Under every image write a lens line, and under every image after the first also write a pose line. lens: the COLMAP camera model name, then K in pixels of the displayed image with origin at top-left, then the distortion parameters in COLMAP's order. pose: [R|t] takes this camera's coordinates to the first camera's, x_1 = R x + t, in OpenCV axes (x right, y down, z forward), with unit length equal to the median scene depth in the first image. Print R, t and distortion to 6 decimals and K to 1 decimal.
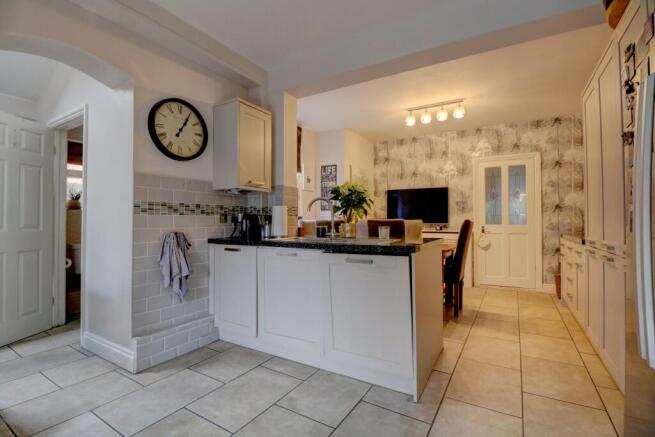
lens RADIAL K [[306.7, 0, 321.4], [0, 306.7, 214.8], [0, 0, 1]] dist [-0.003844, -0.006620]
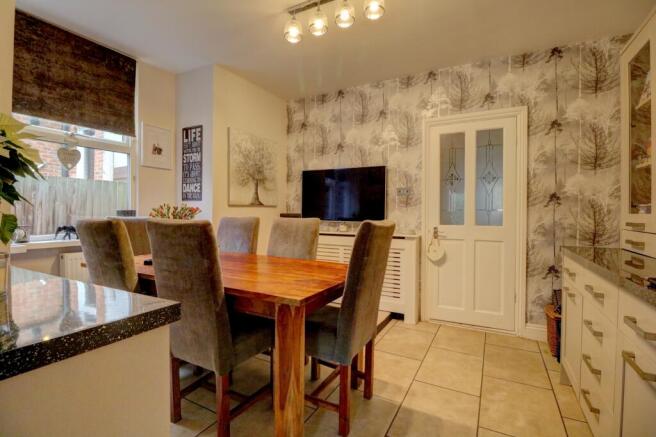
lens RADIAL K [[307.2, 0, 321.9], [0, 307.2, 214.0], [0, 0, 1]] dist [-0.003844, -0.006620]
pose [[0.998850, 0.006972, 0.047436, 0.290264], [-0.008091, 0.999693, 0.023429, -0.003873], [-0.047258, -0.023786, 0.998599, 0.418762]]
